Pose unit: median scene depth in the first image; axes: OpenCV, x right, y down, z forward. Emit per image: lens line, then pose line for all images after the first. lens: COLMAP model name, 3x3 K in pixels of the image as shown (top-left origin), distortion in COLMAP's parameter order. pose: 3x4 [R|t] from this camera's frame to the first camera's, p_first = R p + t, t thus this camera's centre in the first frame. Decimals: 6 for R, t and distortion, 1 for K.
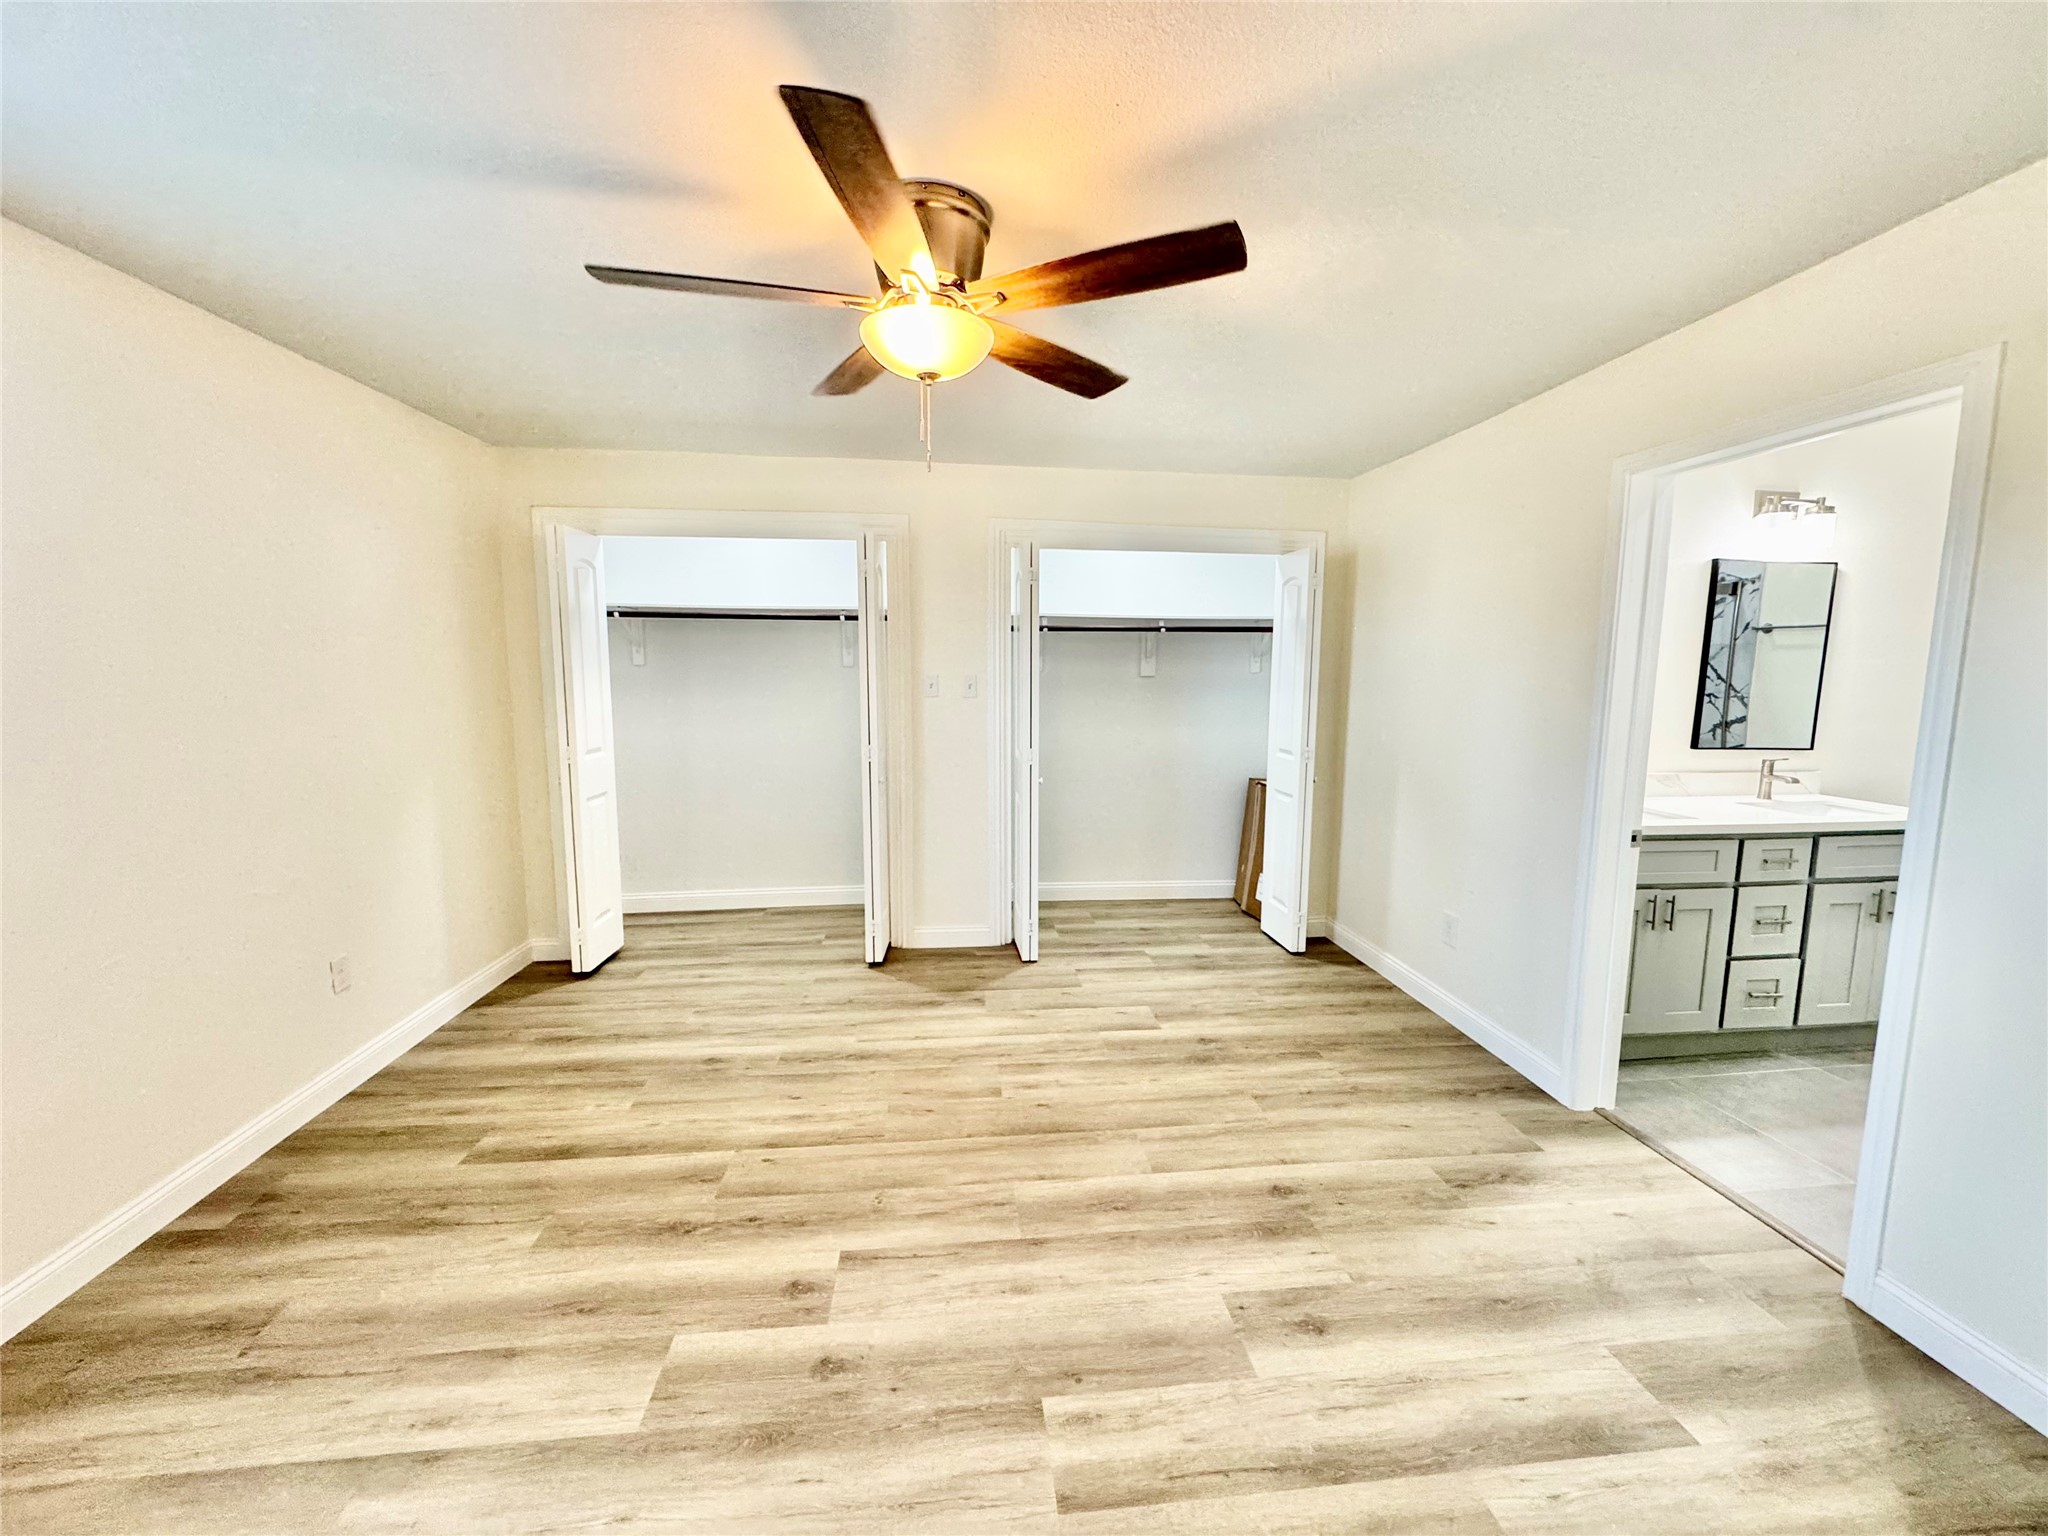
lens RADIAL K [[817.9, 0, 1025.8], [0, 817.9, 758.6], [0, 0, 1]] dist [-0.003524, 0.000331]
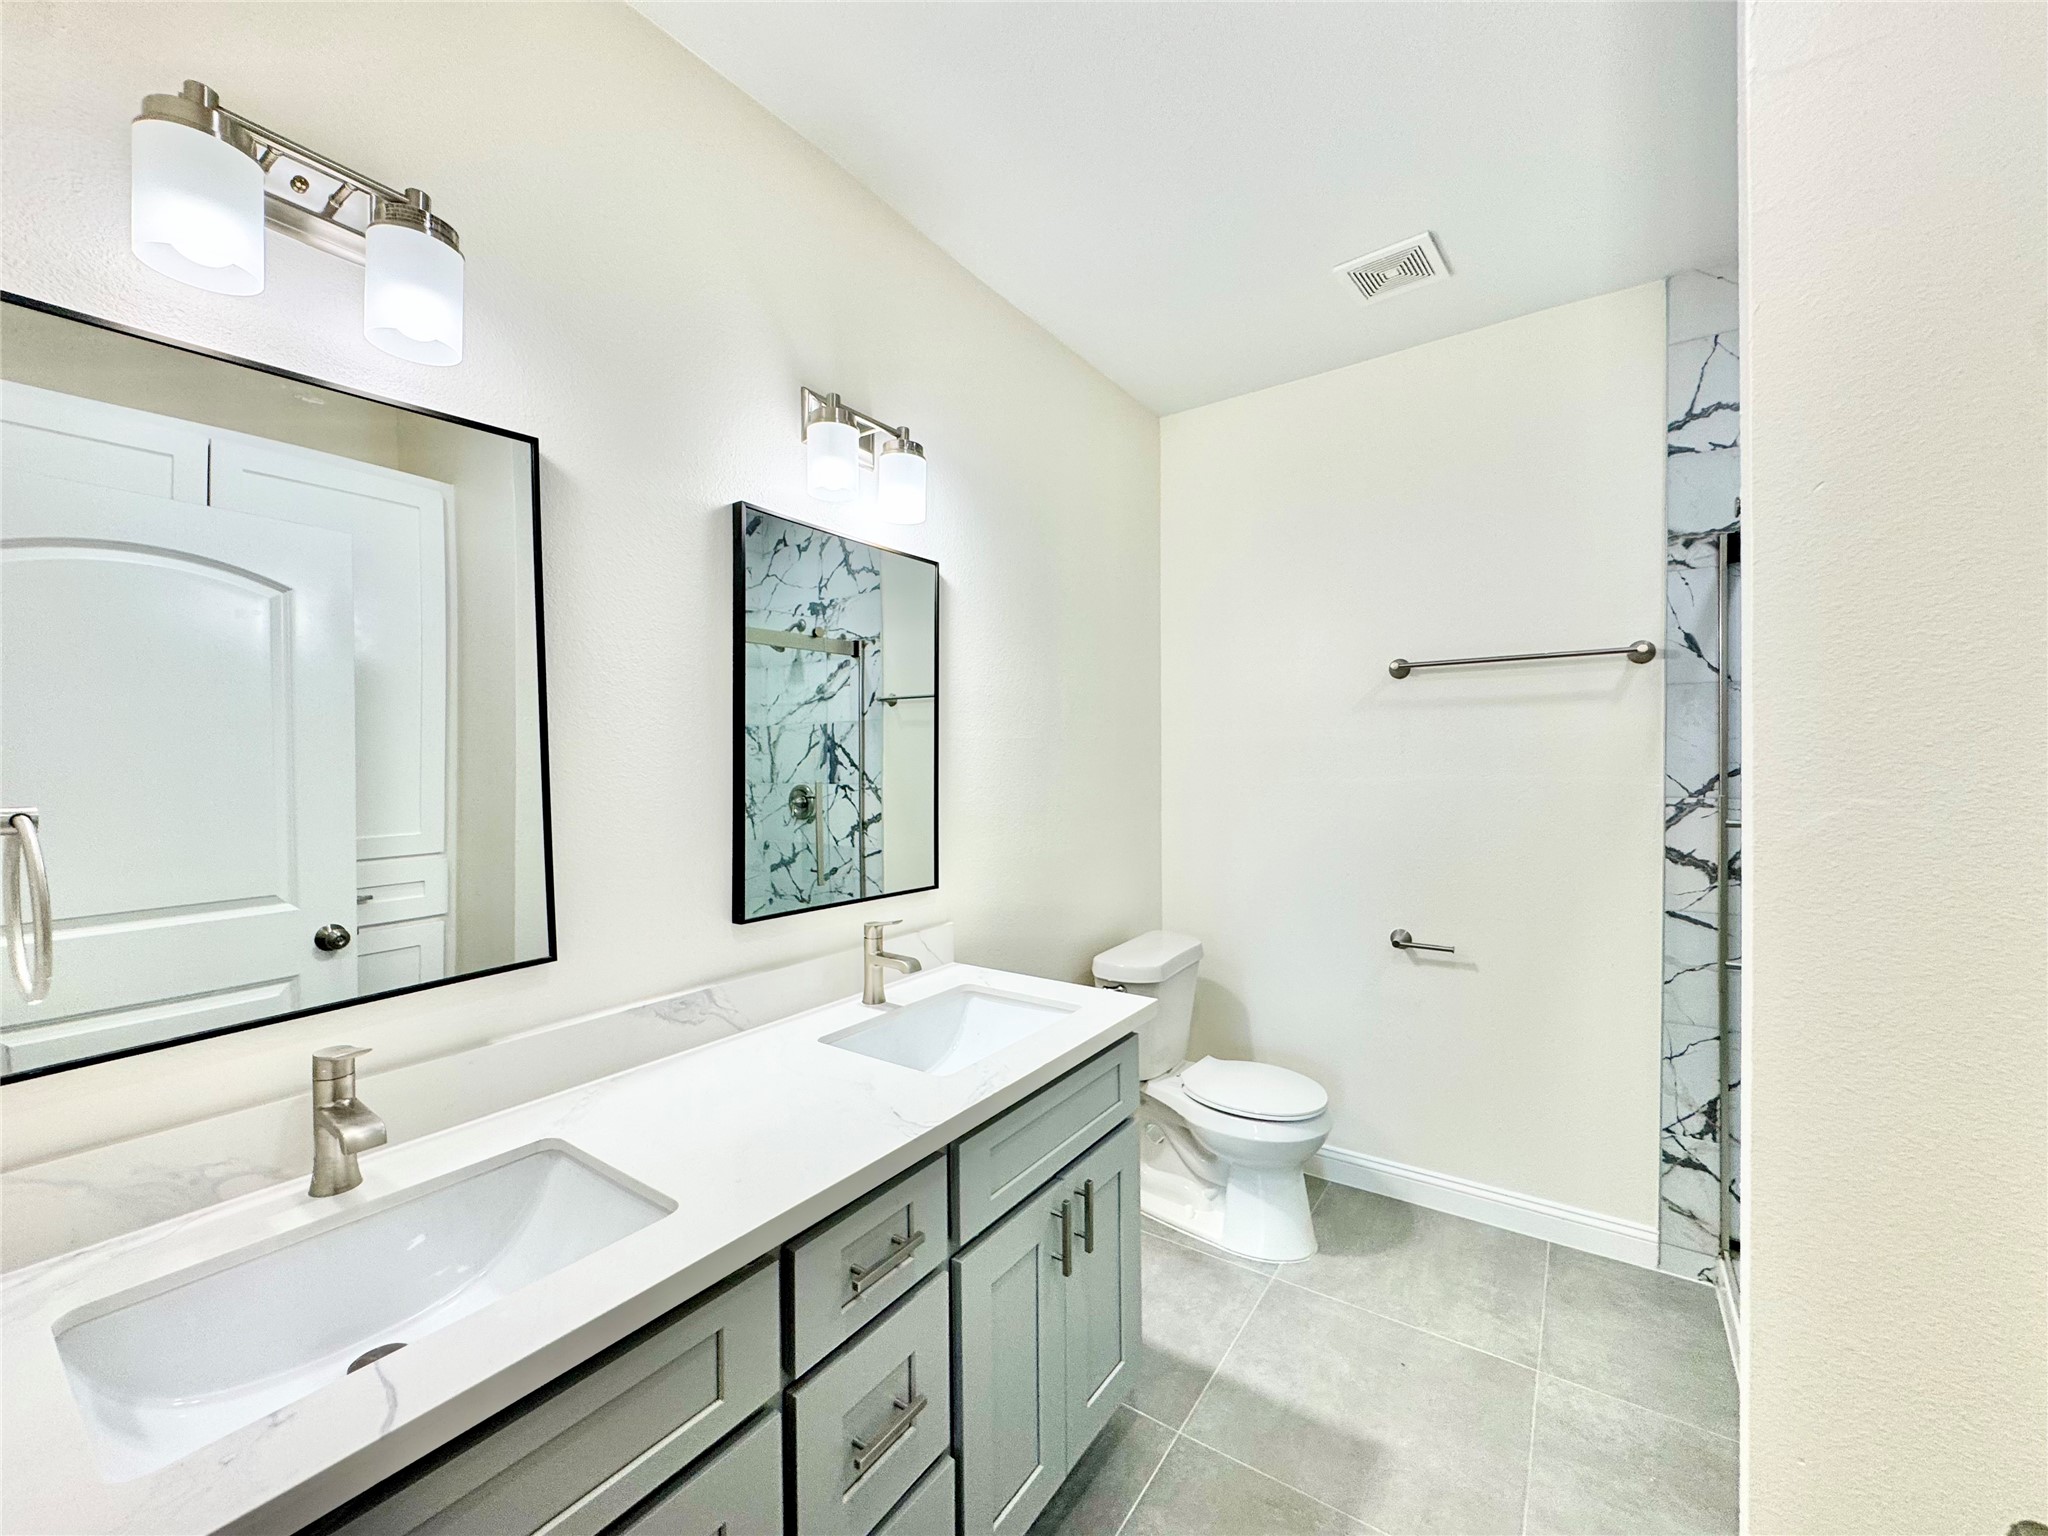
lens RADIAL K [[817.9, 0, 1019.1], [0, 817.9, 782.0], [0, 0, 1]] dist [-0.003524, 0.000331]
pose [[0.664559, -0.037307, 0.746304, 0.729557], [0.100511, 0.994139, -0.039806, -0.069282], [-0.740445, 0.101465, 0.664414, 0.721040]]
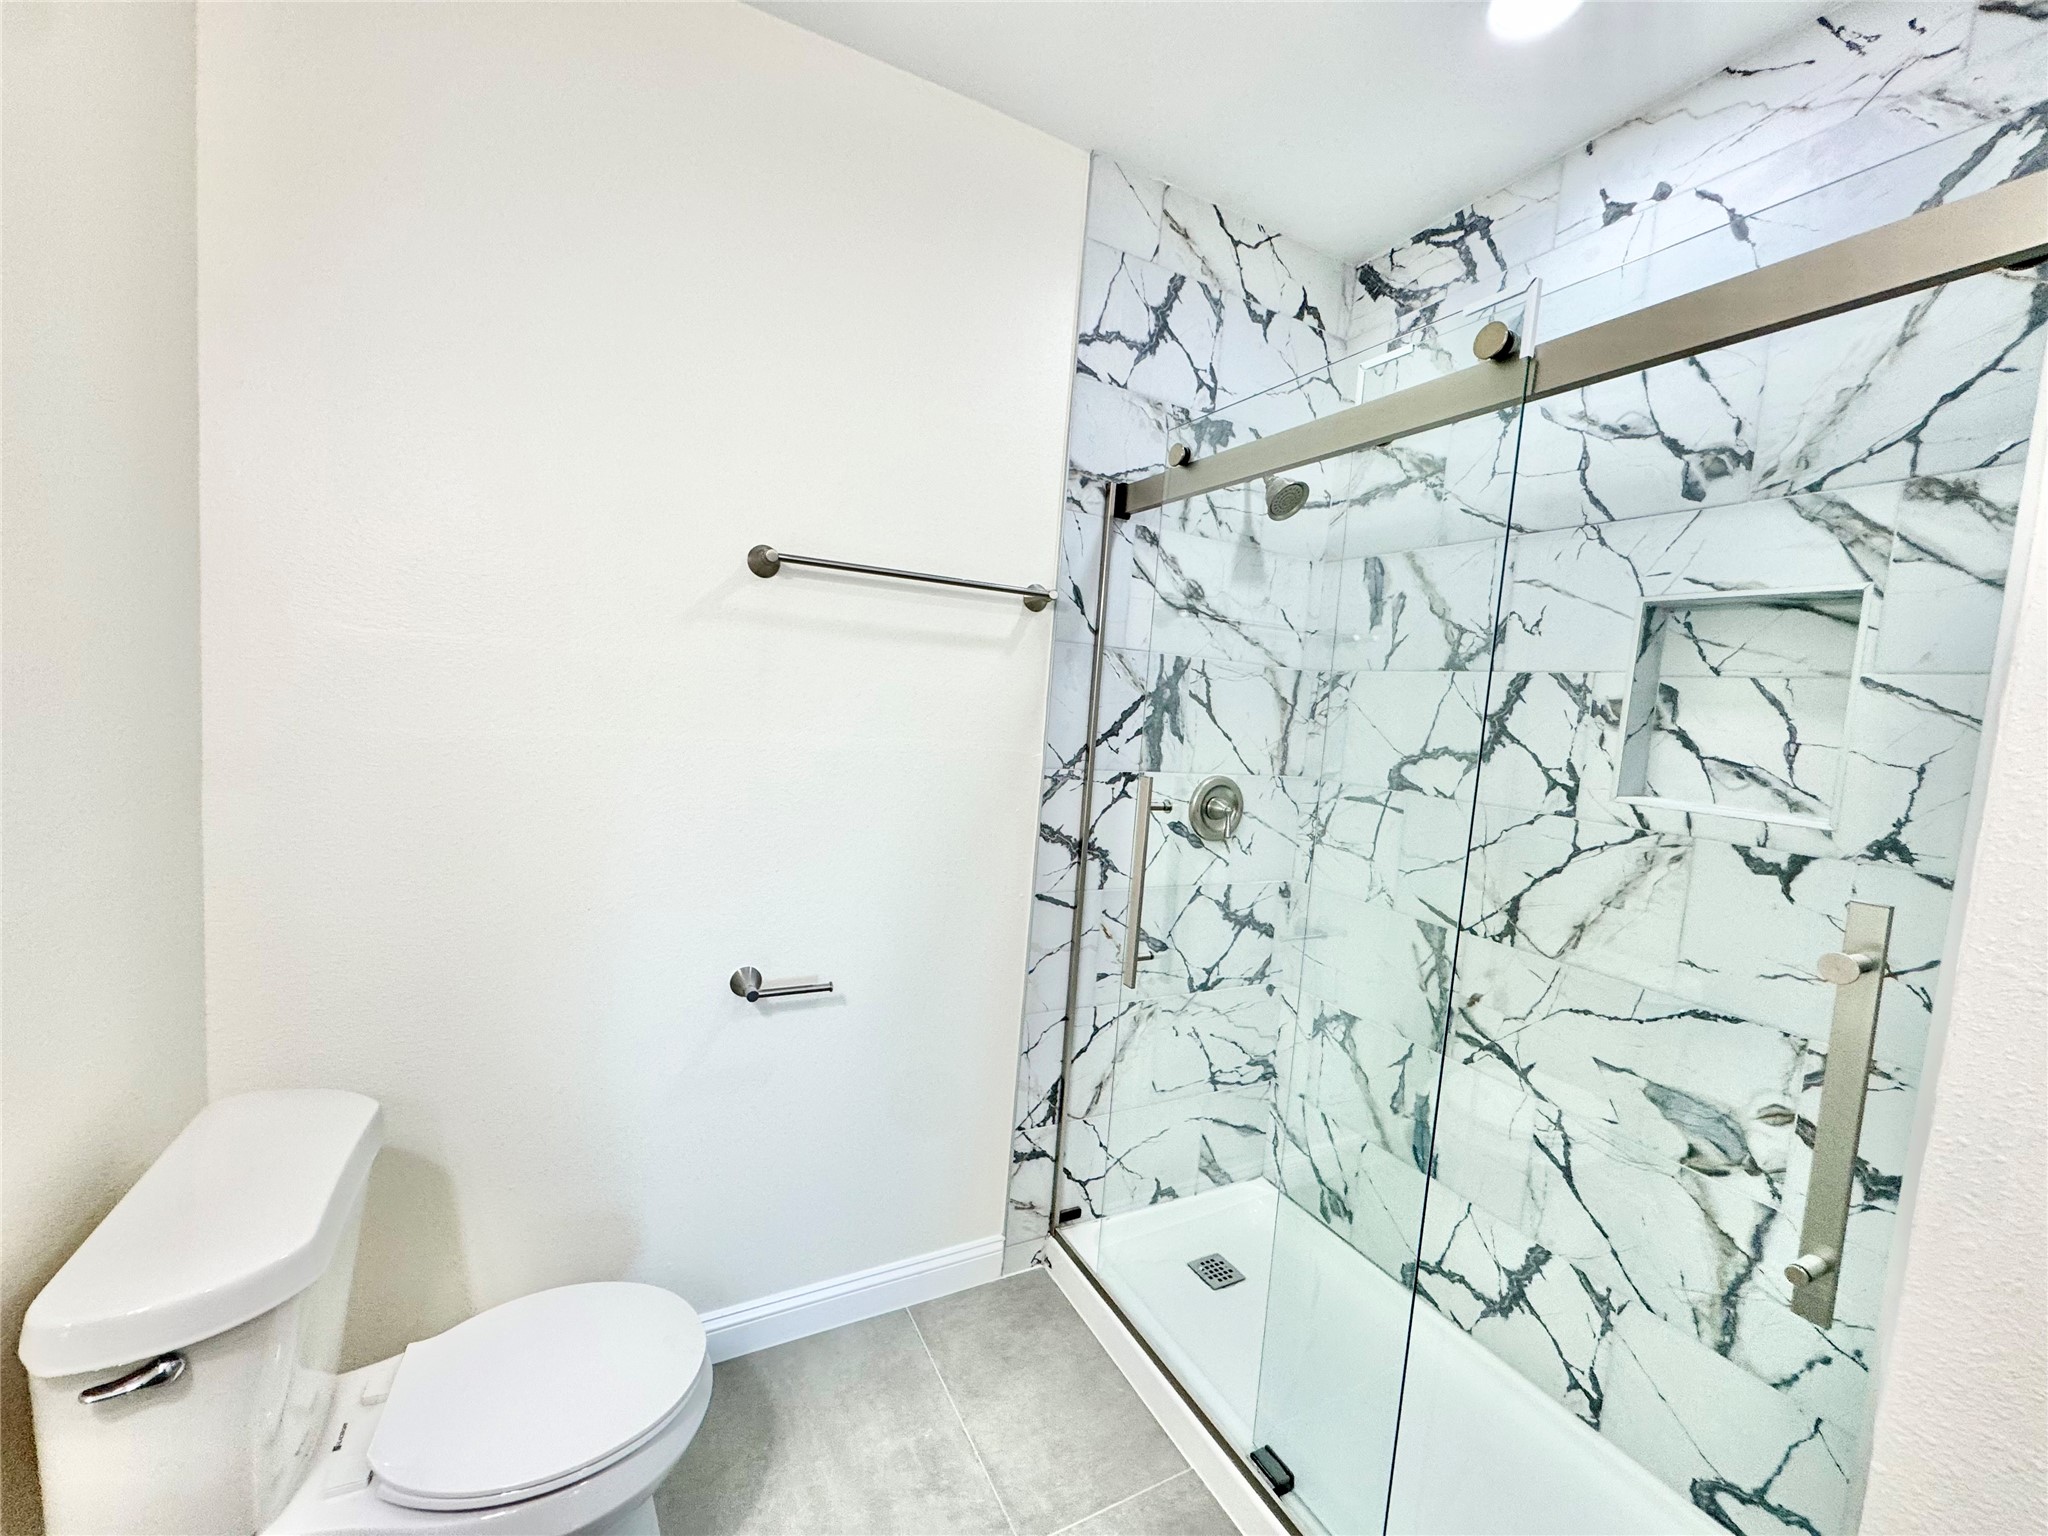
lens RADIAL K [[817.9, 0, 1029.3], [0, 817.9, 773.9], [0, 0, 1]] dist [-0.003524, 0.000331]
pose [[-0.361054, -0.117076, 0.925167, 1.037750], [0.030432, 0.990080, 0.137167, -0.108031], [-0.932048, 0.077679, -0.353910, 0.997132]]
